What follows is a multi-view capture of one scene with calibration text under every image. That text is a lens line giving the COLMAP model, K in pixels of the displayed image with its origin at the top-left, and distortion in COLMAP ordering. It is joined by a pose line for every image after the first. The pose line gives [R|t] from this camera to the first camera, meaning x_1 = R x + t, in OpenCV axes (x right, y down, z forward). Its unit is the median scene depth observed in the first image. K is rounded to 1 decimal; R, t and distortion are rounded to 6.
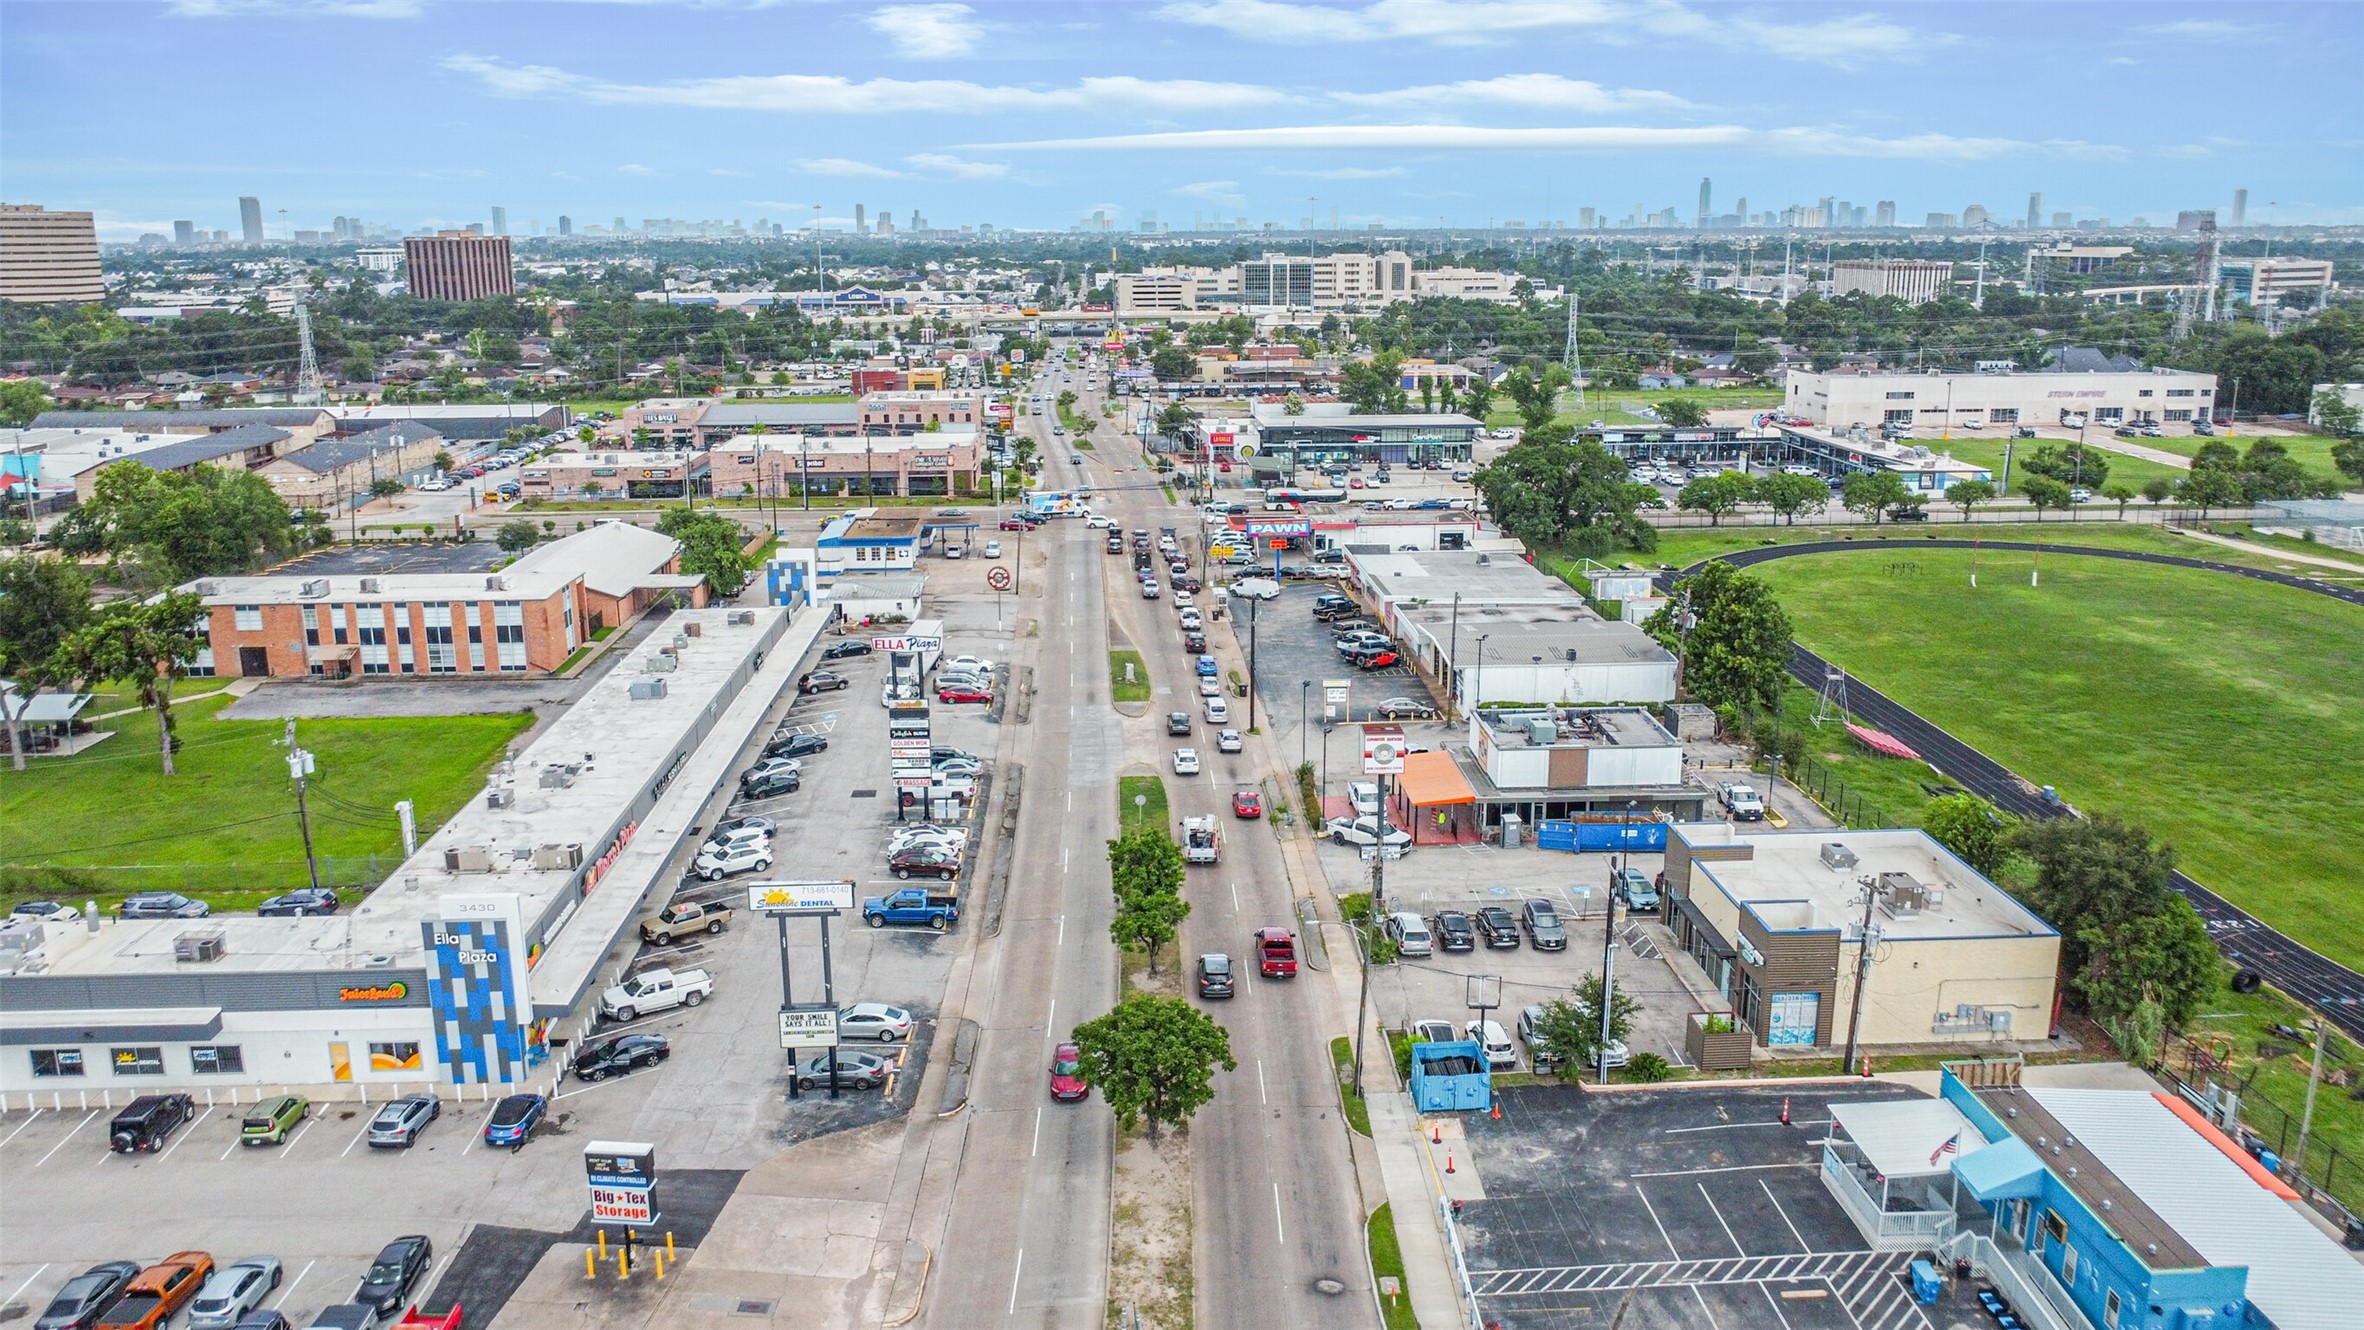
lens RADIAL K [[1732.3, 0, 1184.5], [0, 1732.3, 647.2], [0, 0, 1]] dist [-0.021790, -0.005203]
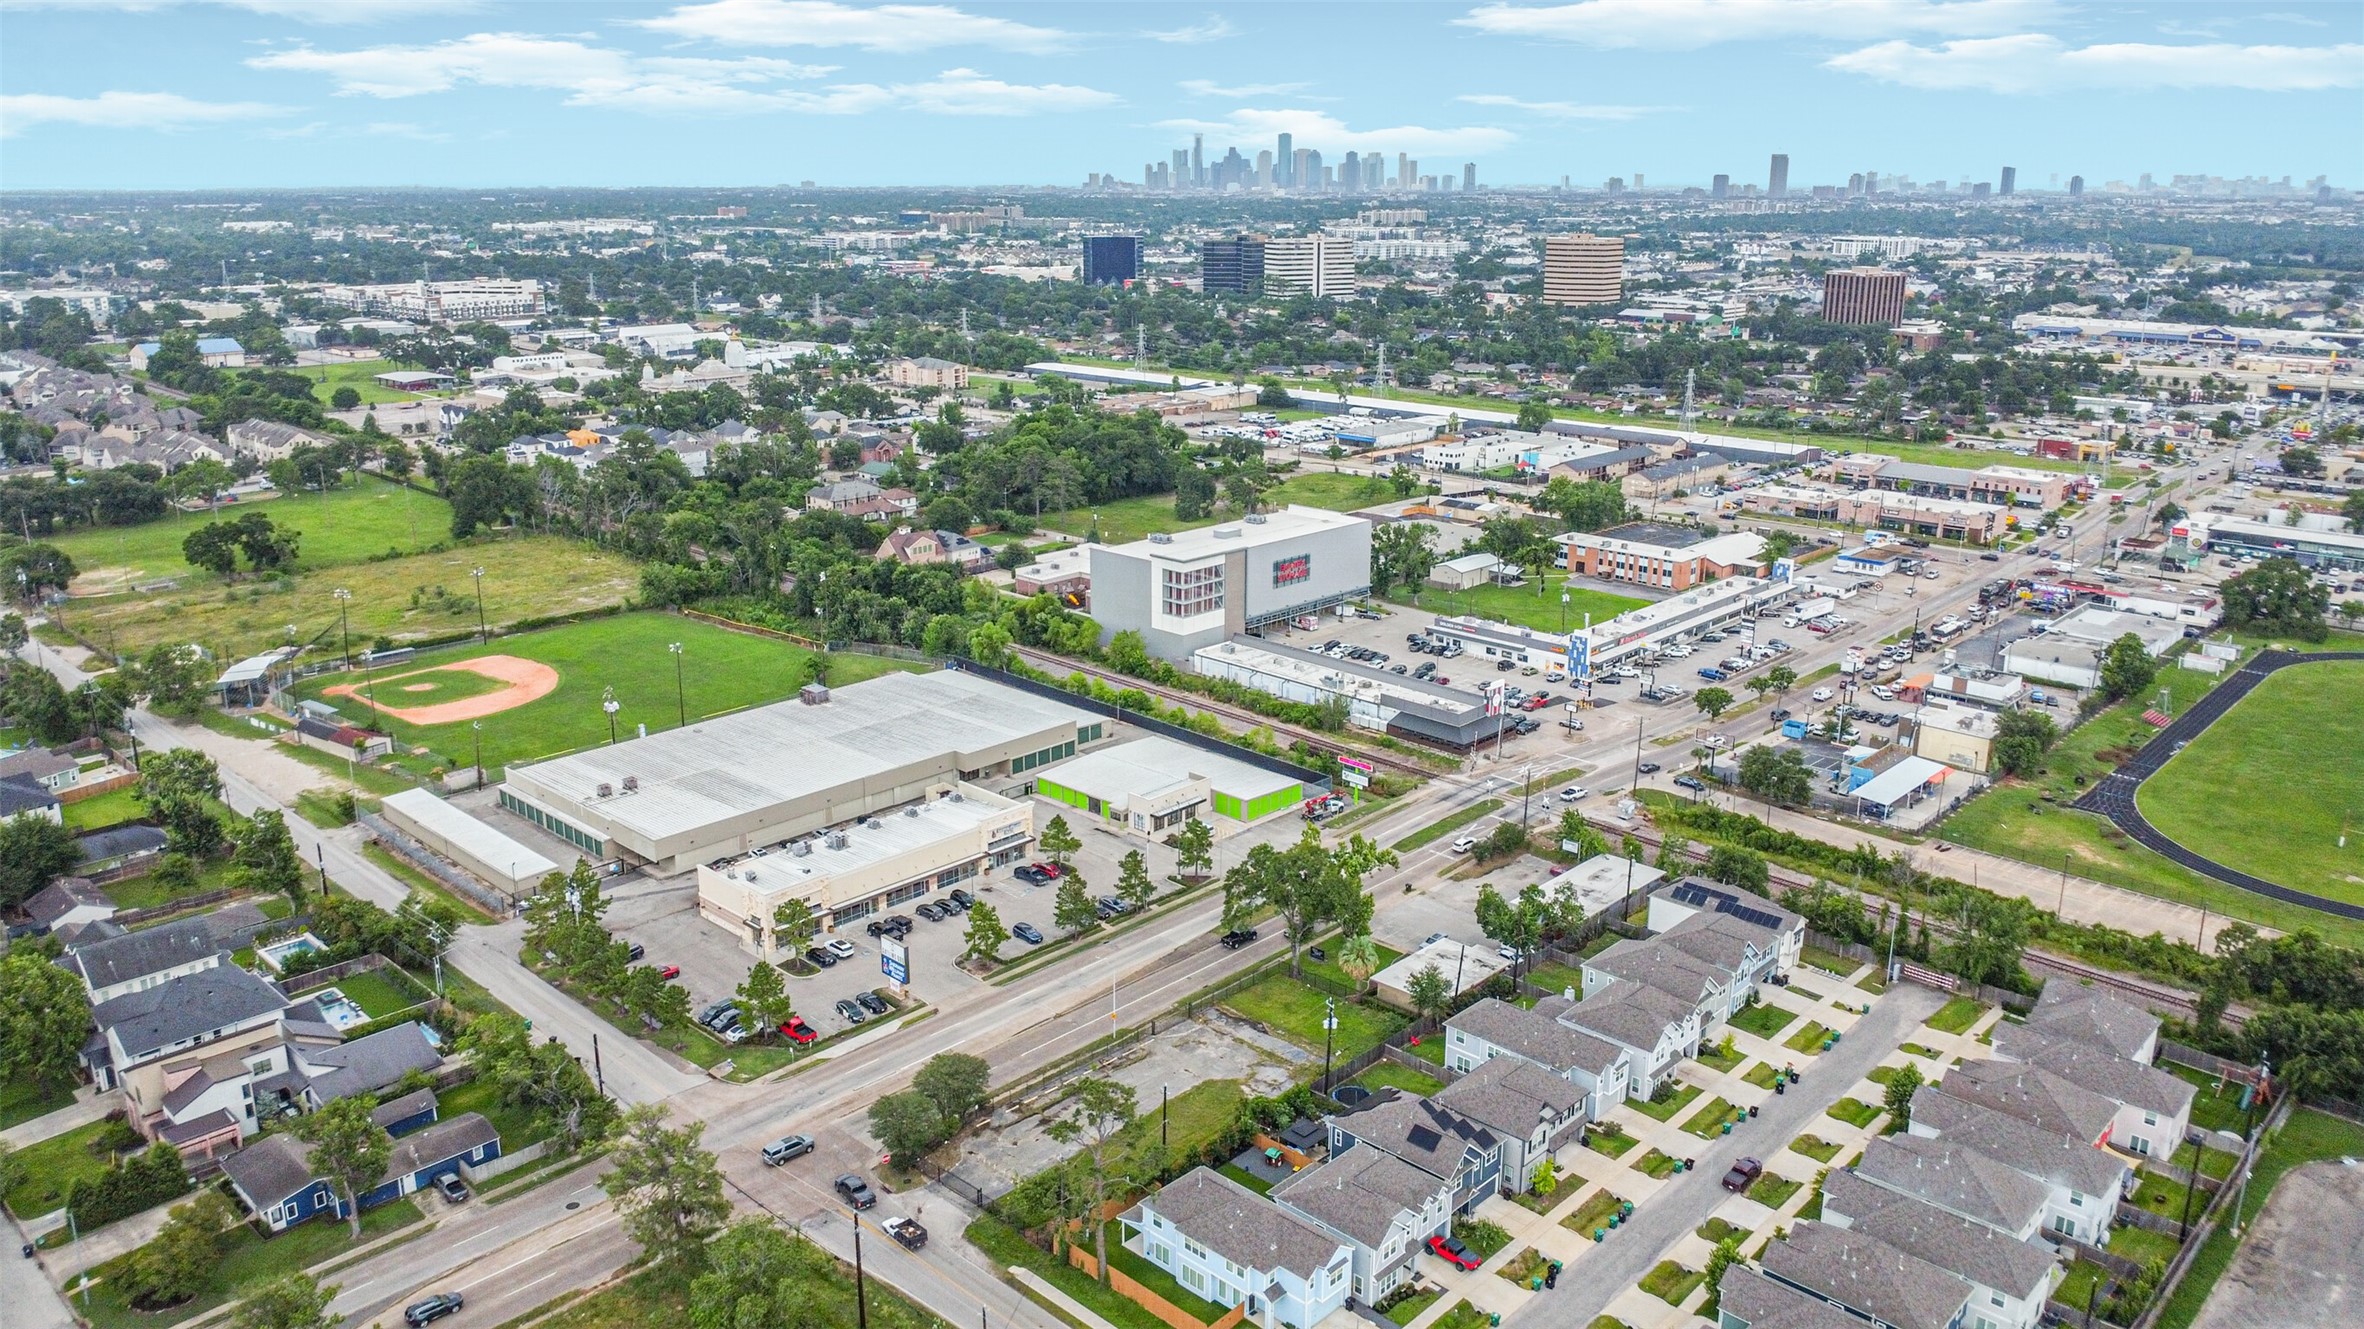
lens RADIAL K [[1705.4, 0, 1182.5], [0, 1705.4, 654.6], [0, 0, 1]] dist [-0.008223, -0.030037]
pose [[0.685696, 0.203291, -0.698923, 0.484572], [-0.175997, 0.978021, 0.111803, -0.024181], [0.706290, 0.046345, 0.706404, -0.690727]]
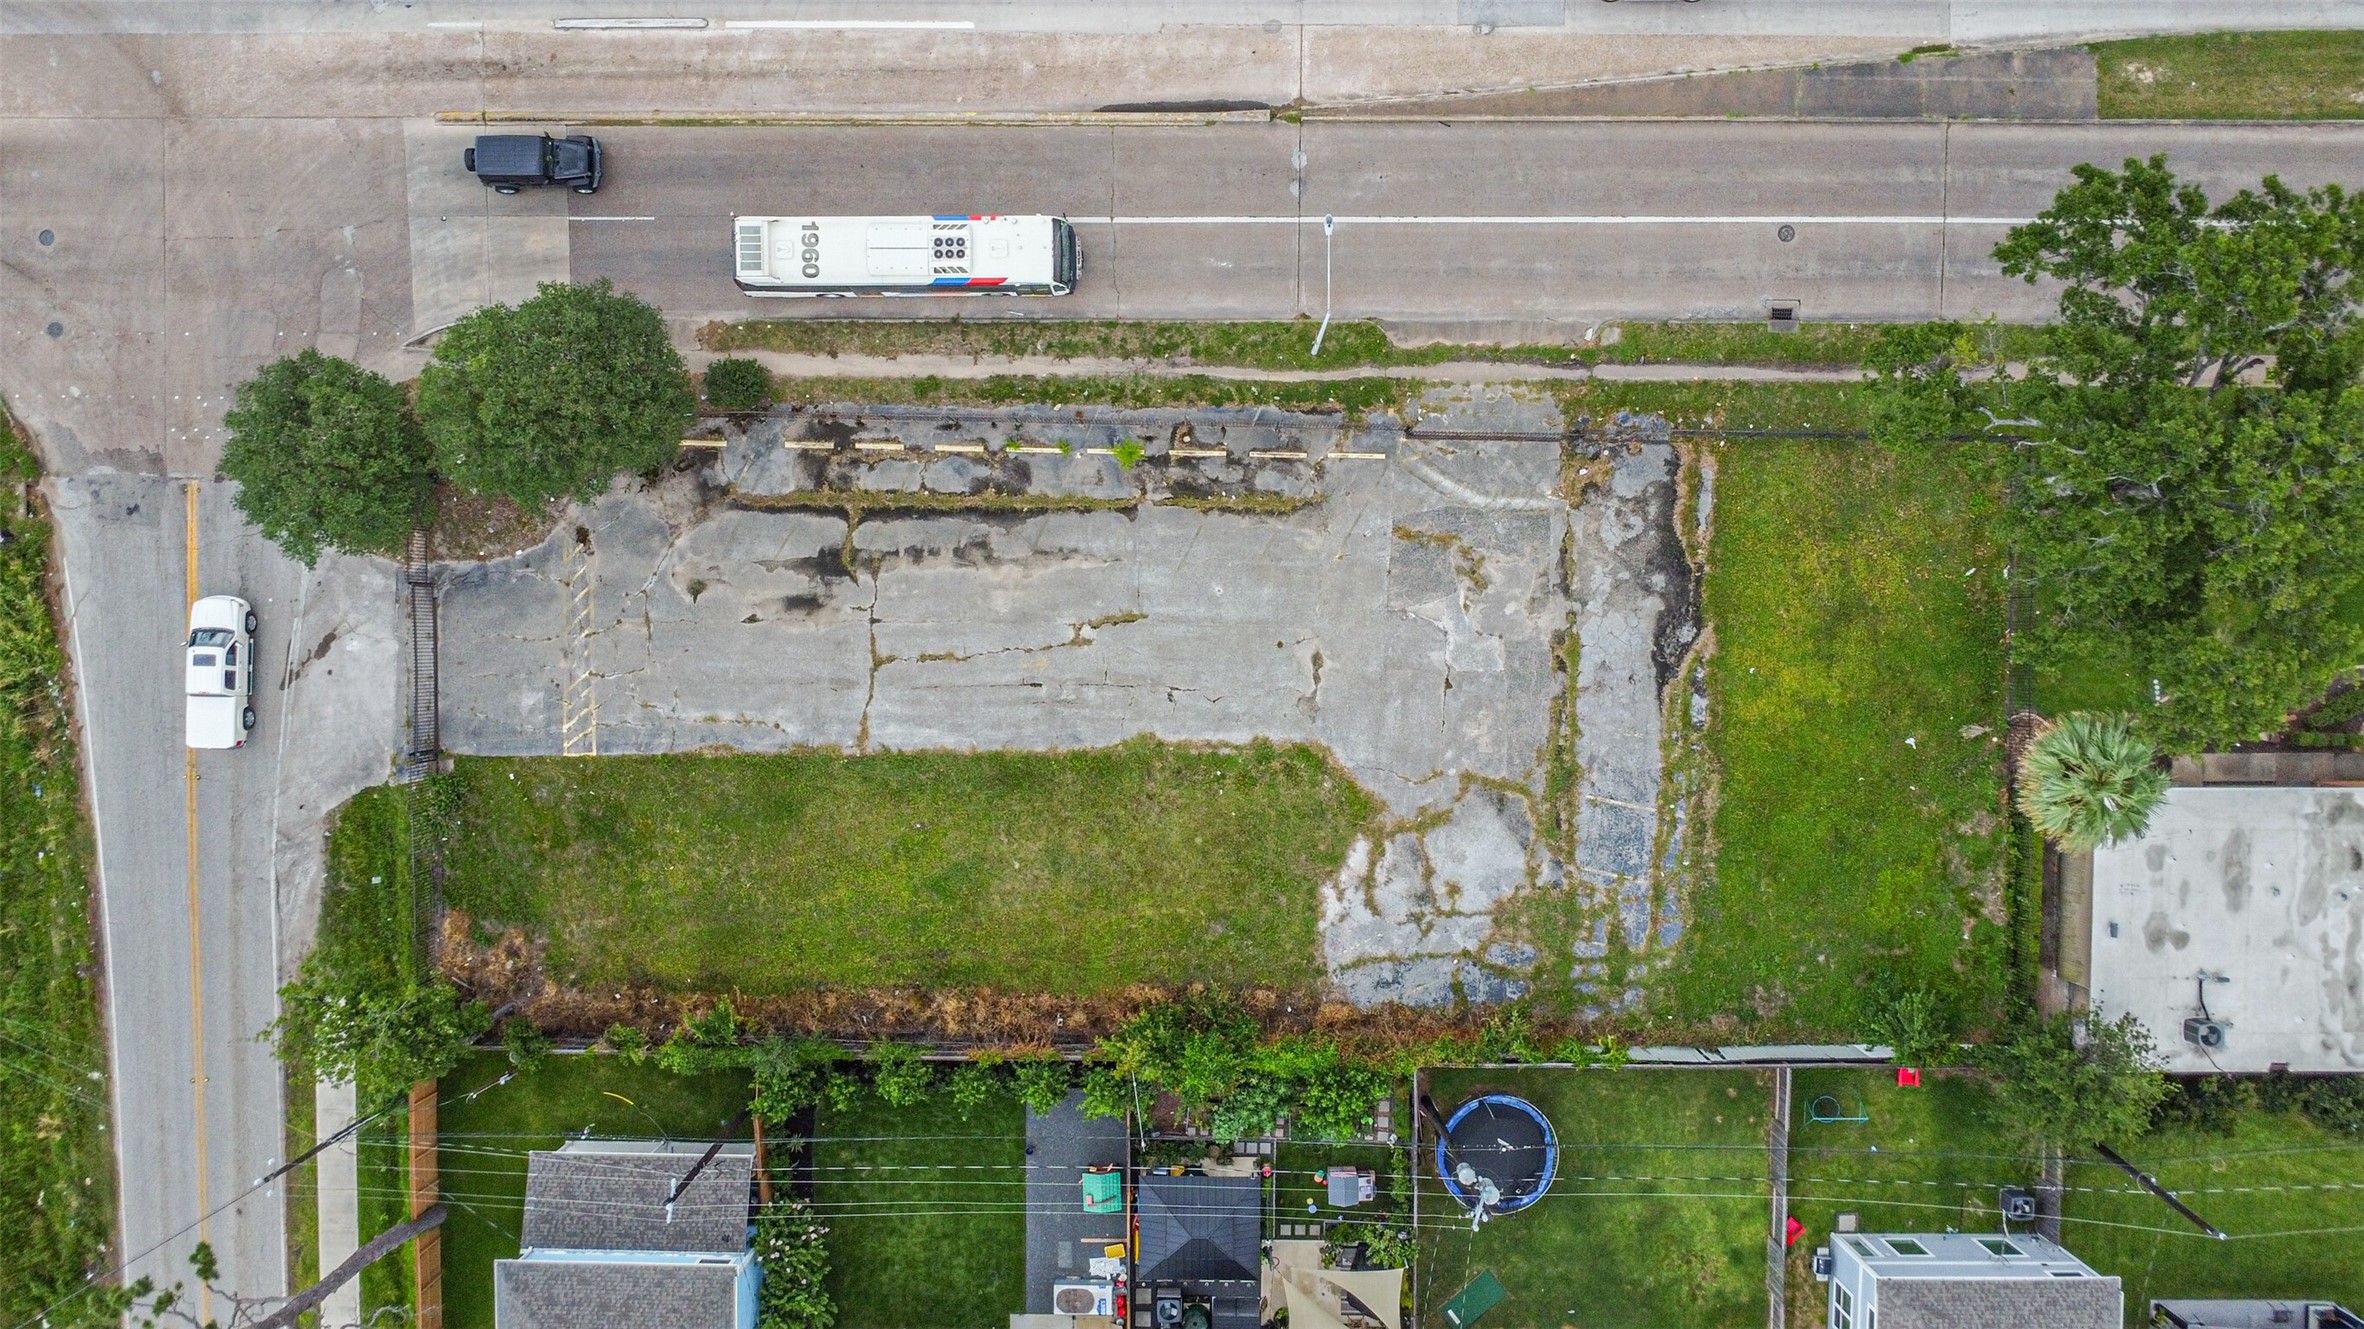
lens RADIAL K [[1690.6, 0, 1182.0], [0, 1690.6, 664.5], [0, 0, 1]] dist [-0.015197, -0.006147]
pose [[-0.057535, 0.996982, 0.052122, 0.070844], [-0.222657, -0.063708, 0.972813, -0.001802], [0.973198, 0.044365, 0.225650, -0.303708]]
